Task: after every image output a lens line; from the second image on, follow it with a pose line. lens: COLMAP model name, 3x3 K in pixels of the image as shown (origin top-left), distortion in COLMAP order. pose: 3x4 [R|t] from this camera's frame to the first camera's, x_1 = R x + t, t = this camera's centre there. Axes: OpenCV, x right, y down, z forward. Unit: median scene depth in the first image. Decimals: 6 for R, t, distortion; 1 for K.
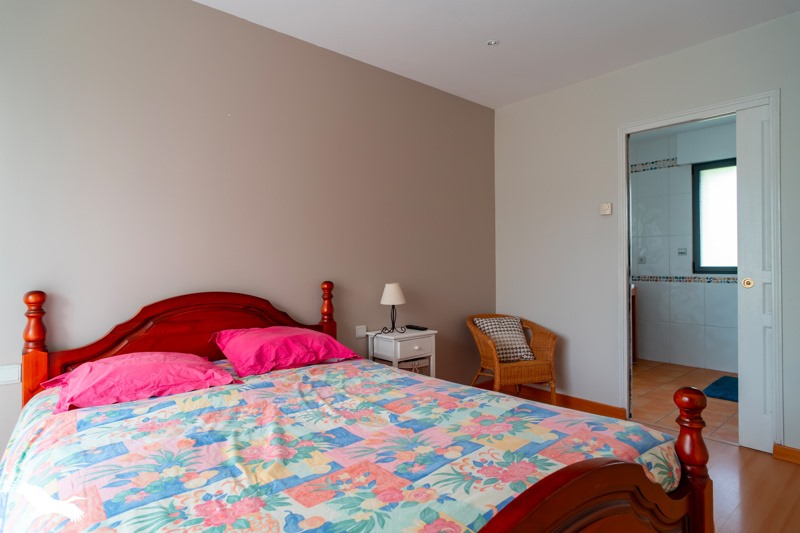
lens RADIAL K [[452.4, 0, 406.6], [0, 452.4, 261.4], [0, 0, 1]] dist [-0.006021, 0.000919]
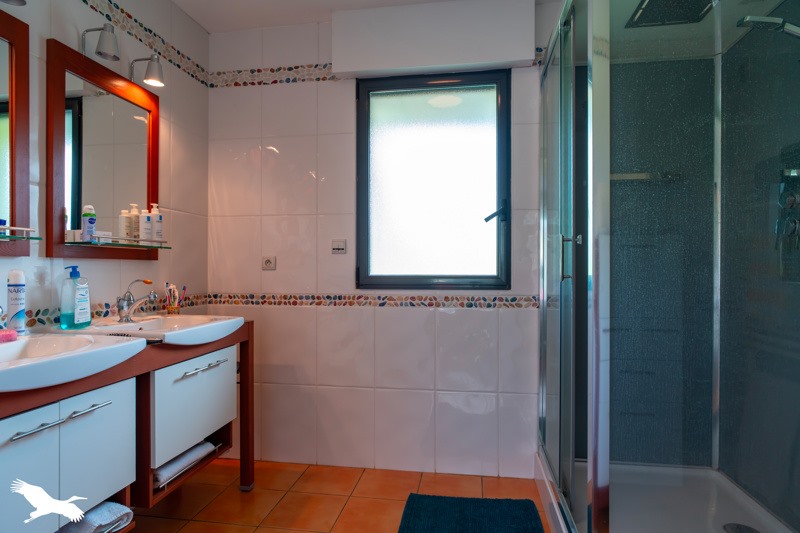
lens RADIAL K [[452.4, 0, 401.4], [0, 452.4, 268.1], [0, 0, 1]] dist [-0.006021, 0.000919]
pose [[0.797922, 0.006238, 0.602728, 0.356082], [-0.007081, 0.999974, -0.000976, 0.002861], [-0.602719, -0.003489, 0.797946, 0.544613]]
